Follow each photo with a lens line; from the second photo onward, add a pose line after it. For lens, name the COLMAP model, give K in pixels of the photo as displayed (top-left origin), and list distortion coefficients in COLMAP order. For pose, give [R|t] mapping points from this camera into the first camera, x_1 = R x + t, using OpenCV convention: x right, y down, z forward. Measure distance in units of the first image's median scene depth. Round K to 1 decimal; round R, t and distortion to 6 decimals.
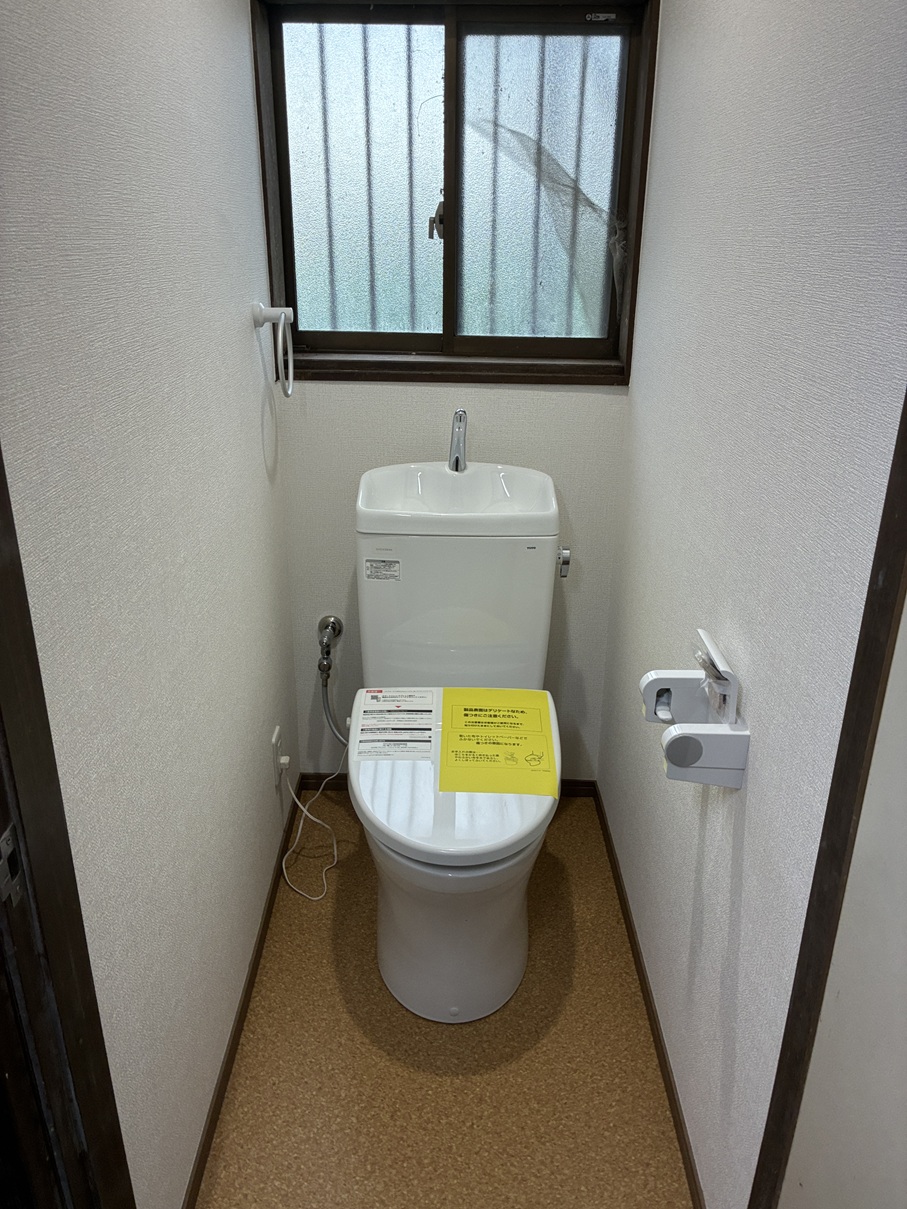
lens RADIAL K [[933.9, 0, 456.6], [0, 933.9, 595.8], [0, 0, 1]] dist [0.039503, -0.047917]
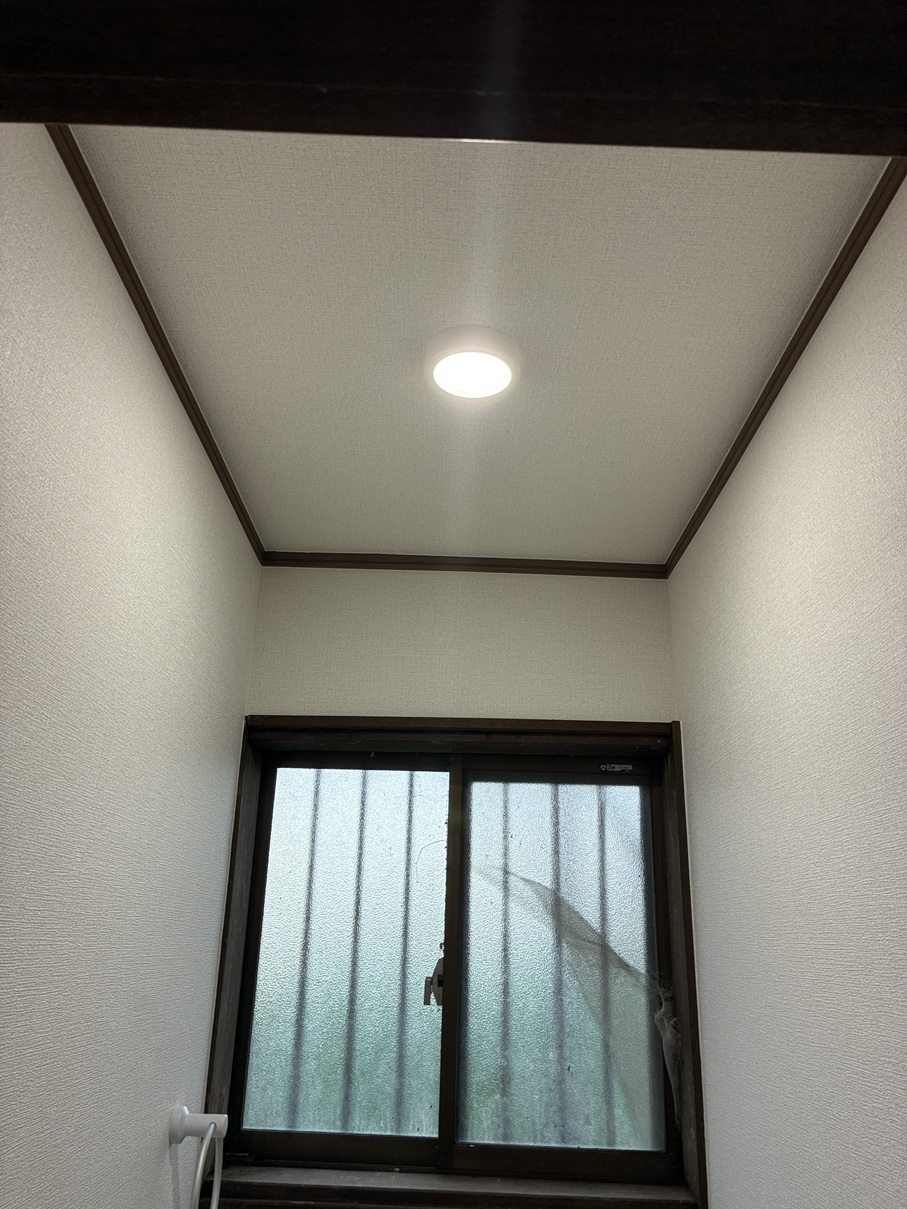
lens RADIAL K [[933.9, 0, 453.2], [0, 933.9, 606.8], [0, 0, 1]] dist [0.039503, -0.047917]
pose [[0.999823, 0.013043, -0.013565, 0.001442], [-0.018733, 0.758528, -0.651371, -0.119679], [0.001794, 0.651510, 0.758638, 0.178385]]
